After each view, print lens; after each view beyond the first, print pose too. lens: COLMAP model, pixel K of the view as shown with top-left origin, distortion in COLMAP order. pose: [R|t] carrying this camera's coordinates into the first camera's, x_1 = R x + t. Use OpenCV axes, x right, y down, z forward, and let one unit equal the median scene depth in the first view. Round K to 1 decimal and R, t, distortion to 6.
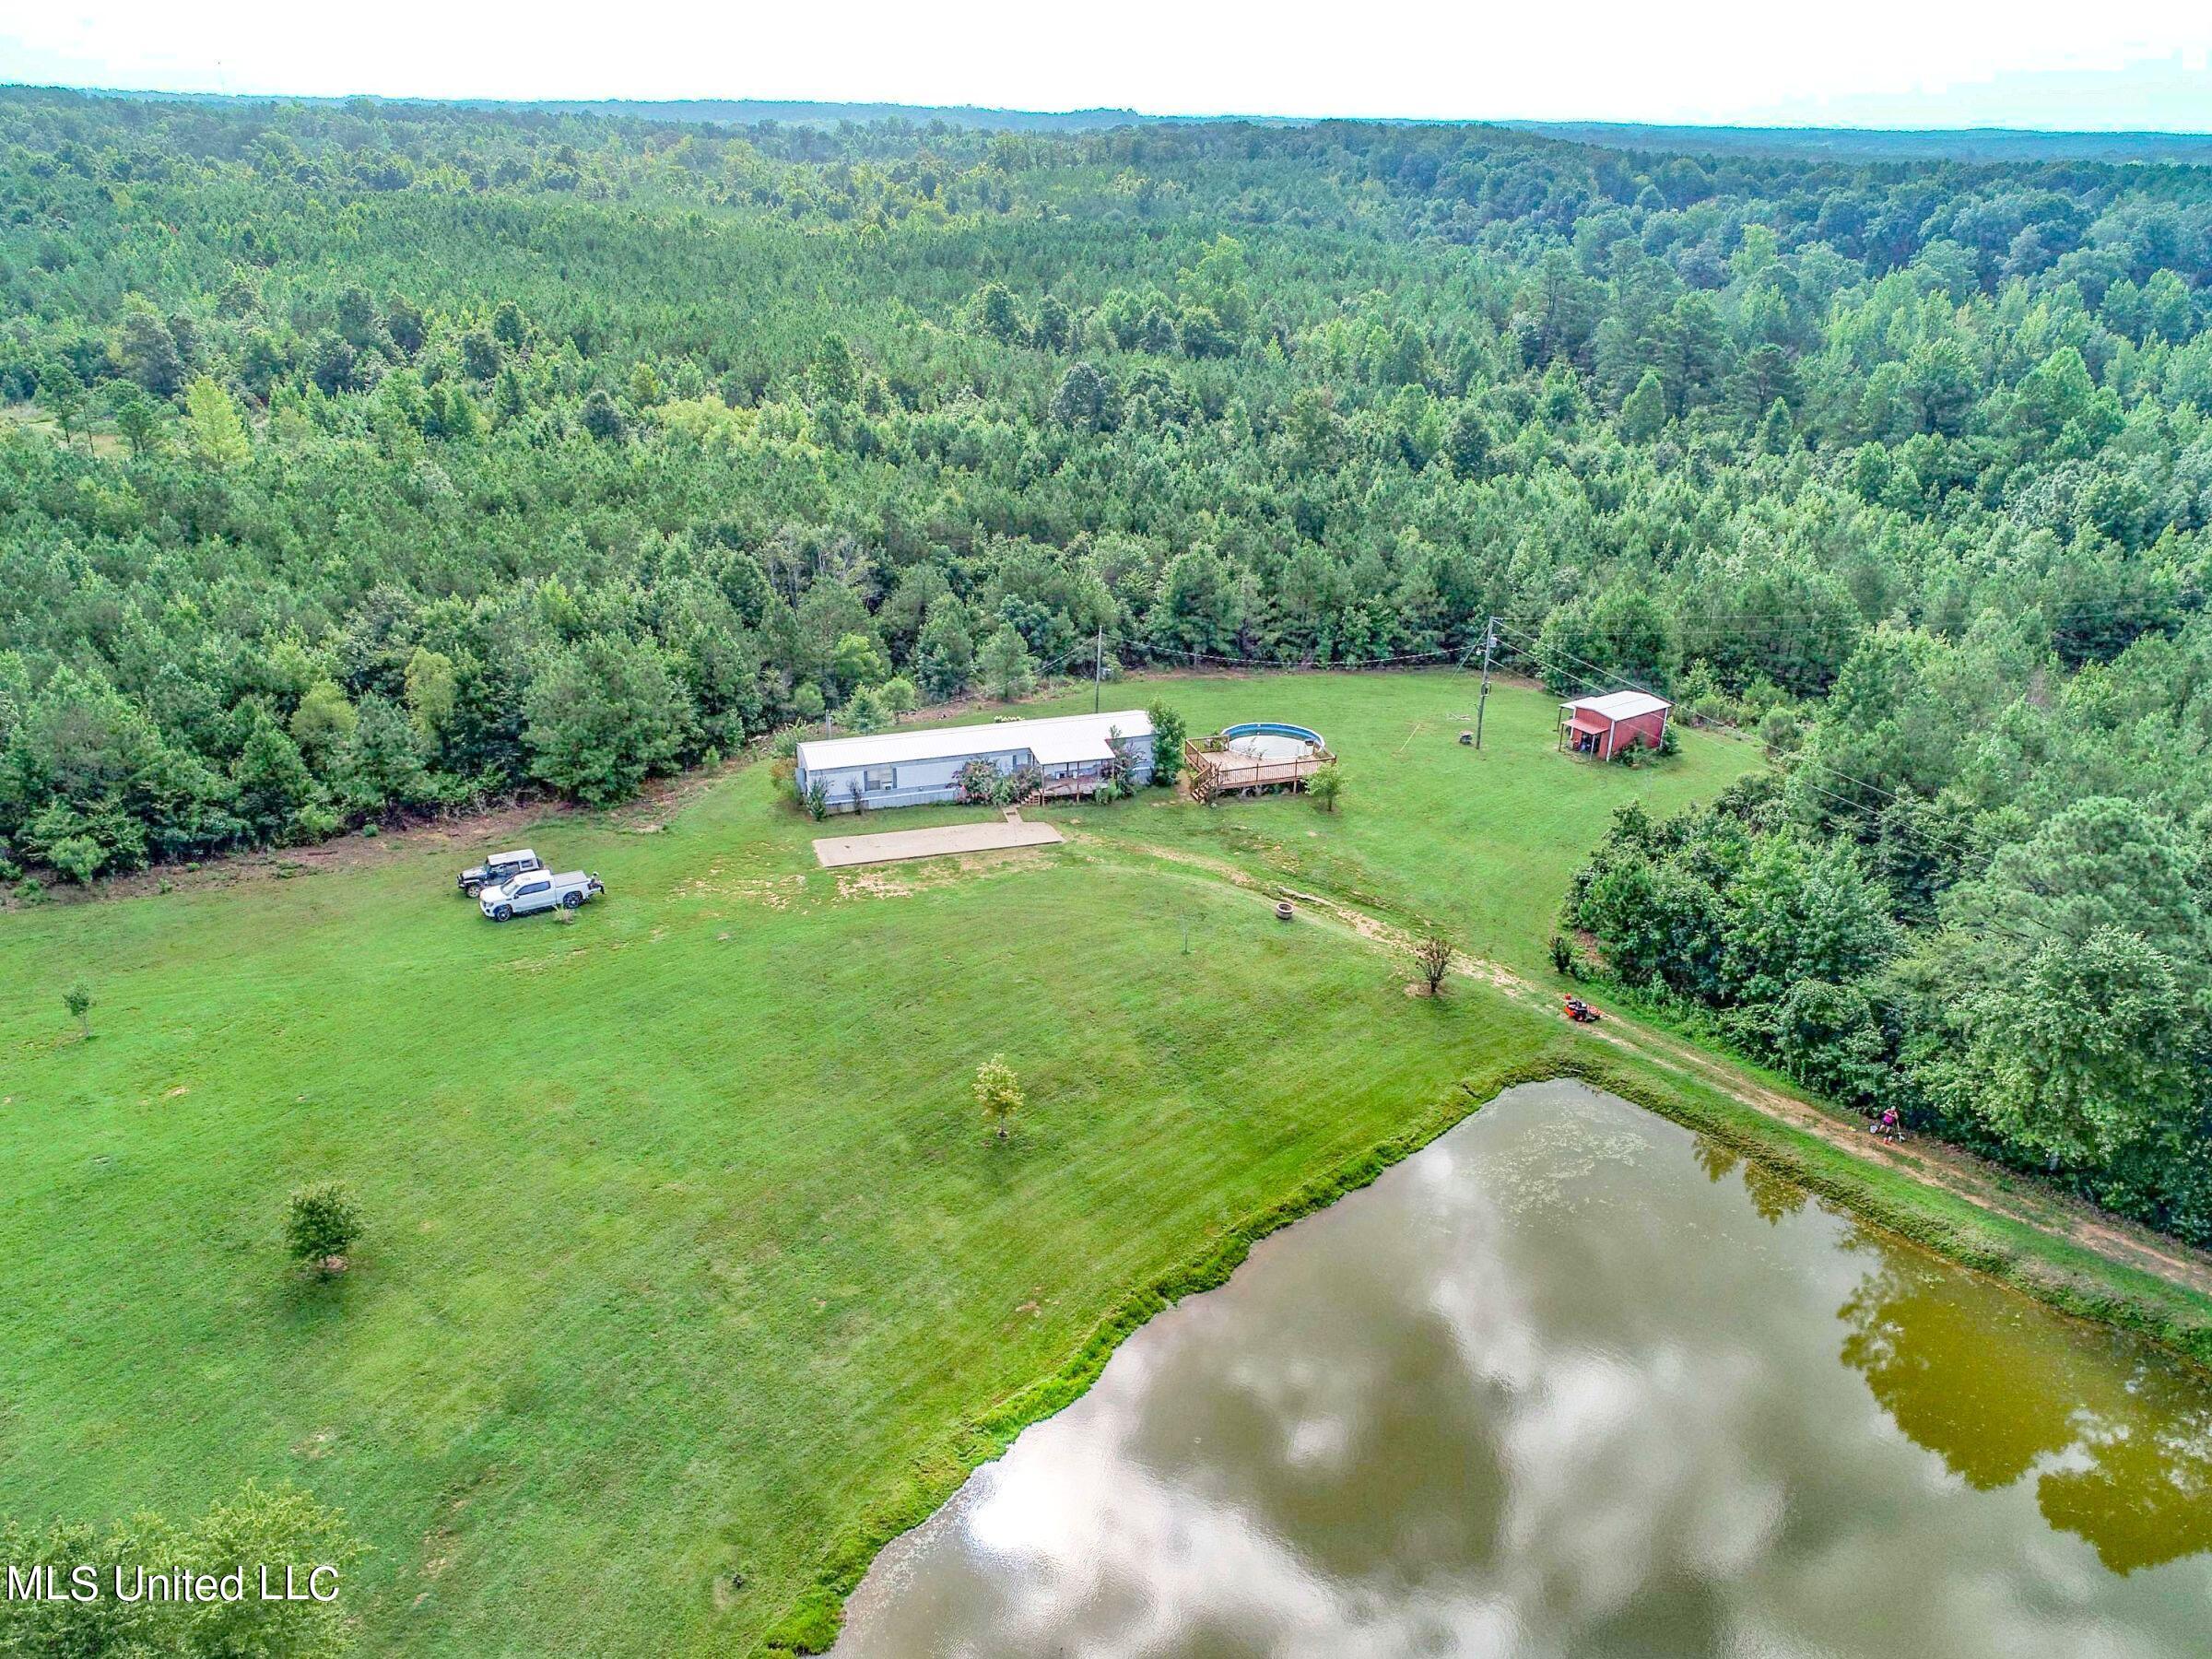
lens RADIAL K [[1662.8, 0, 1123.7], [0, 1662.8, 824.6], [0, 0, 1]] dist [-0.003038, 0.002171]
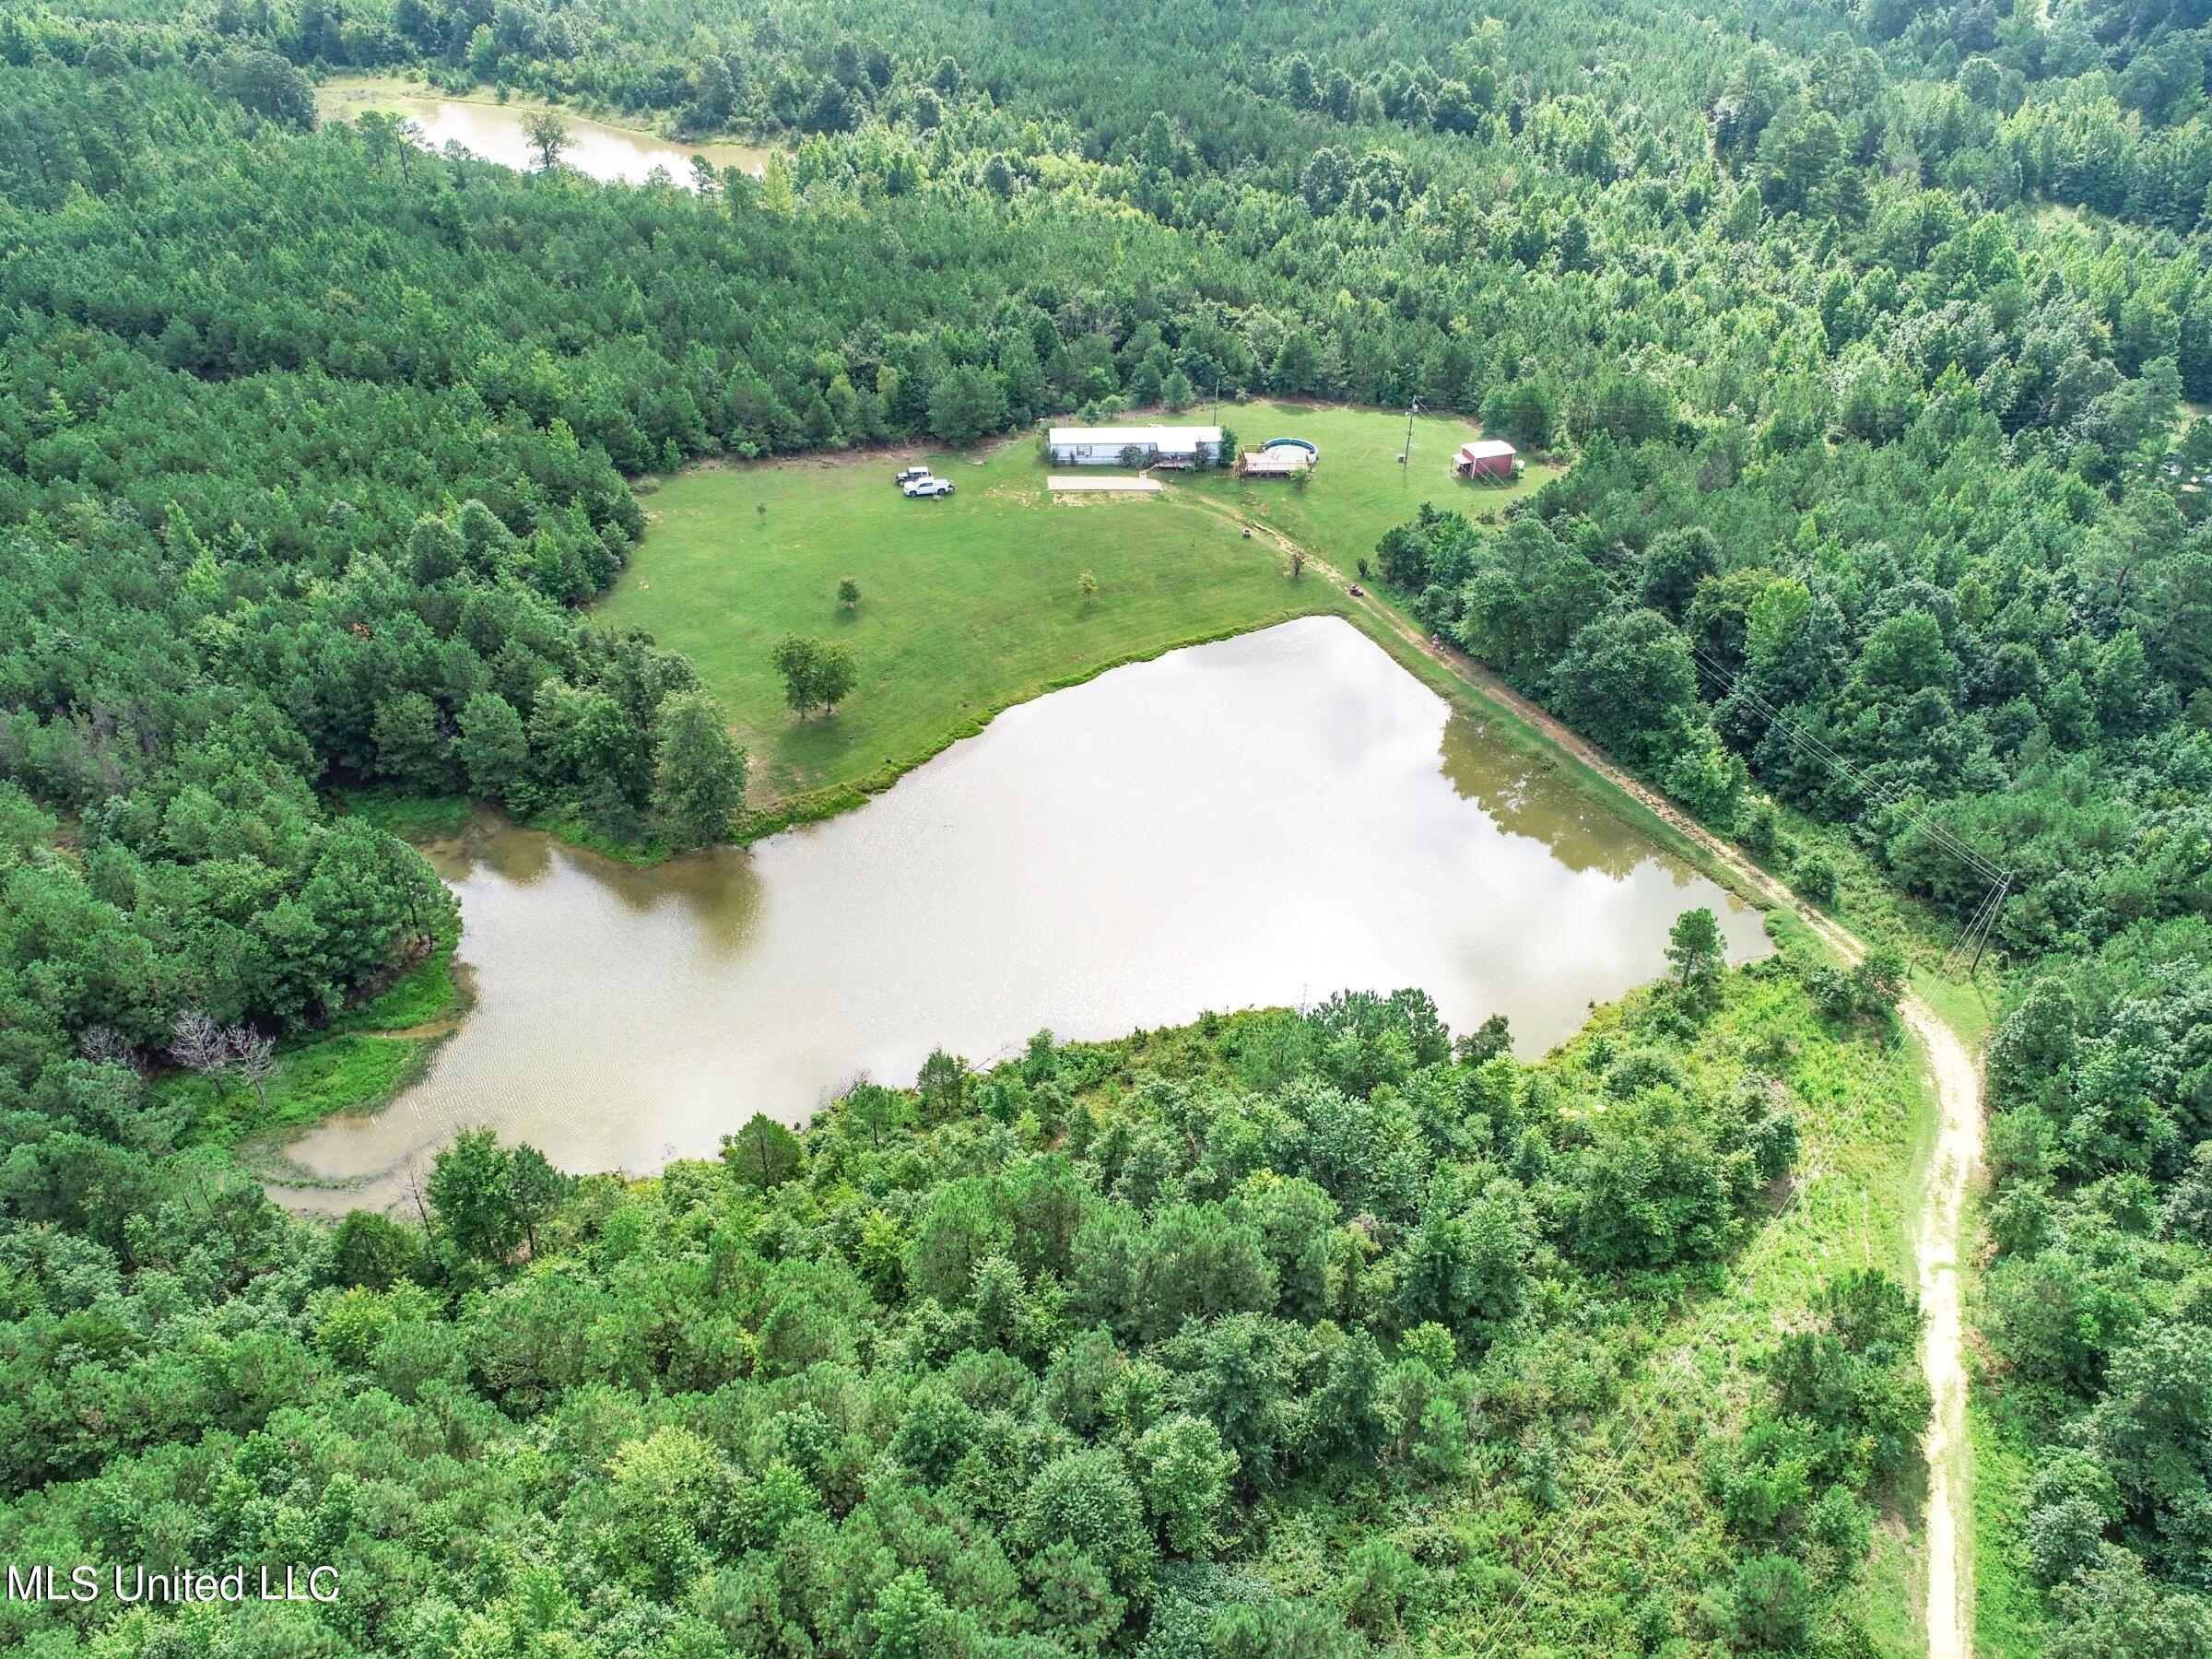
lens RADIAL K [[1662.8, 0, 1123.4], [0, 1662.8, 828.9], [0, 0, 1]] dist [-0.003038, 0.002171]
pose [[0.966652, 0.153953, -0.204652, 0.399094], [-0.105702, 0.967736, 0.228724, -0.048927], [0.233262, -0.199464, 0.951737, -1.075987]]
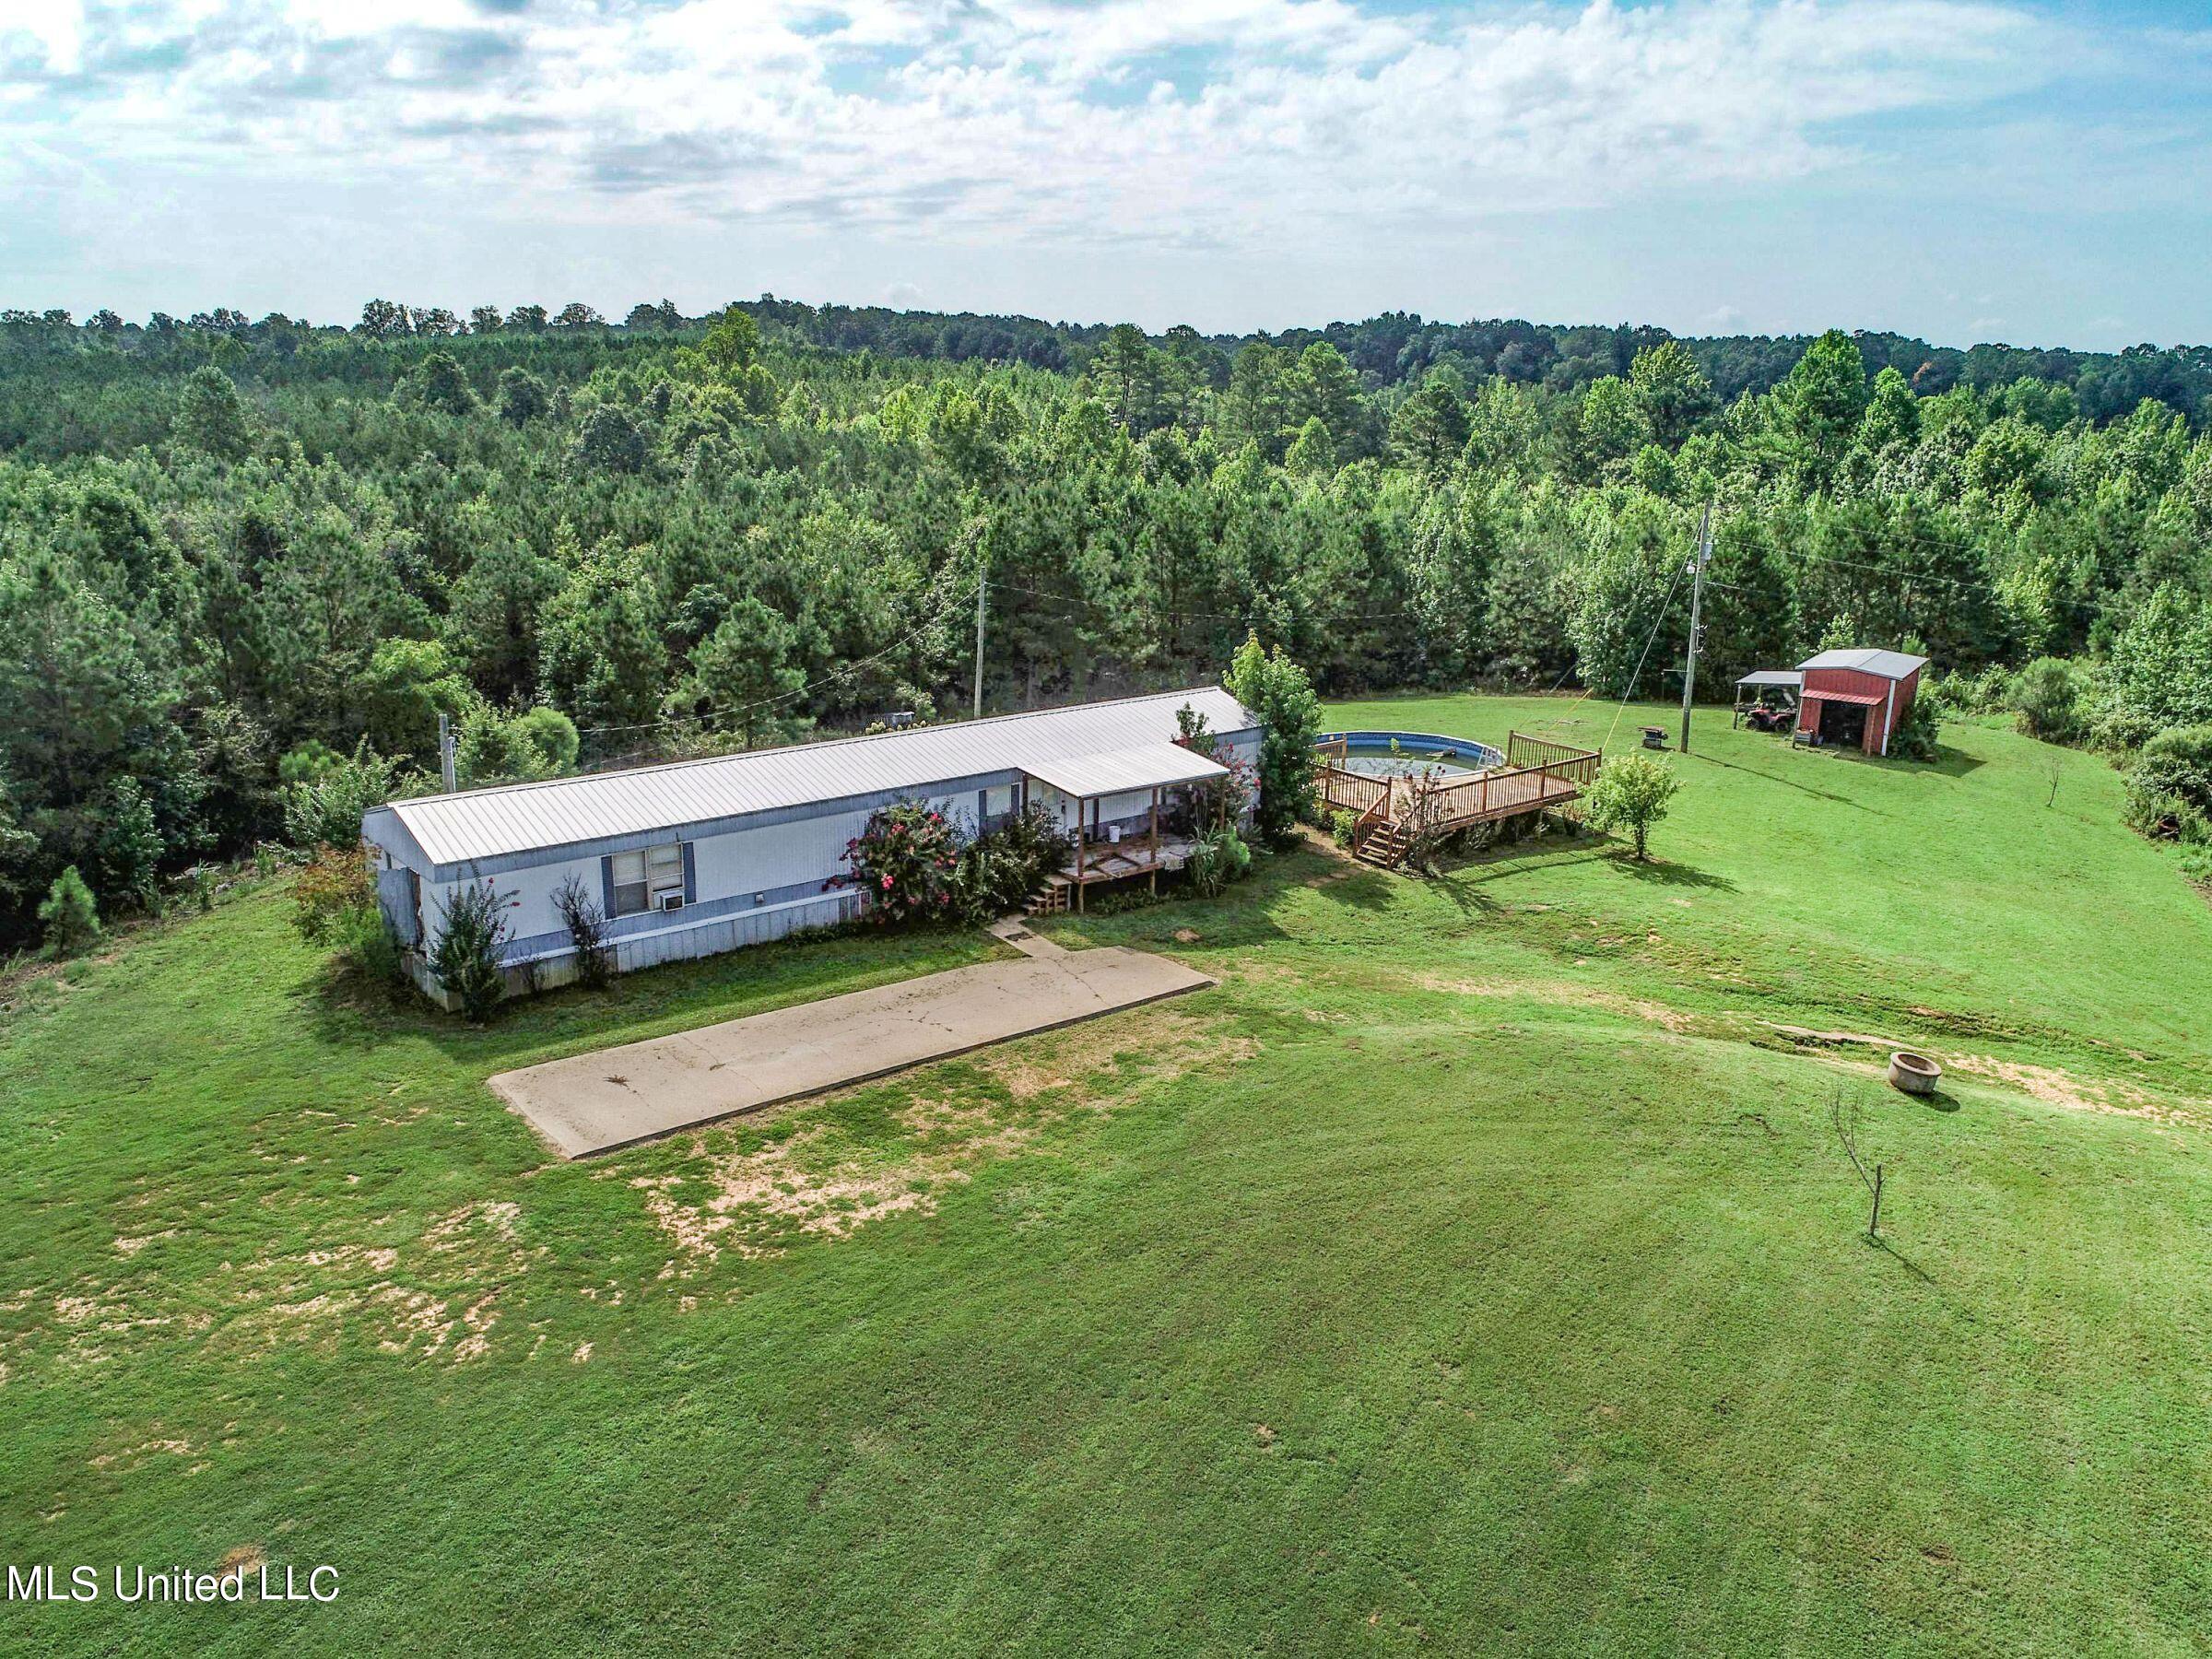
lens RADIAL K [[1662.8, 0, 1125.1], [0, 1662.8, 822.6], [0, 0, 1]] dist [-0.003038, 0.002171]
pose [[0.935039, -0.095774, 0.341365, -0.165068], [0.140529, 0.984077, -0.108830, 0.011897], [-0.325506, 0.149732, 0.933609, 0.626287]]
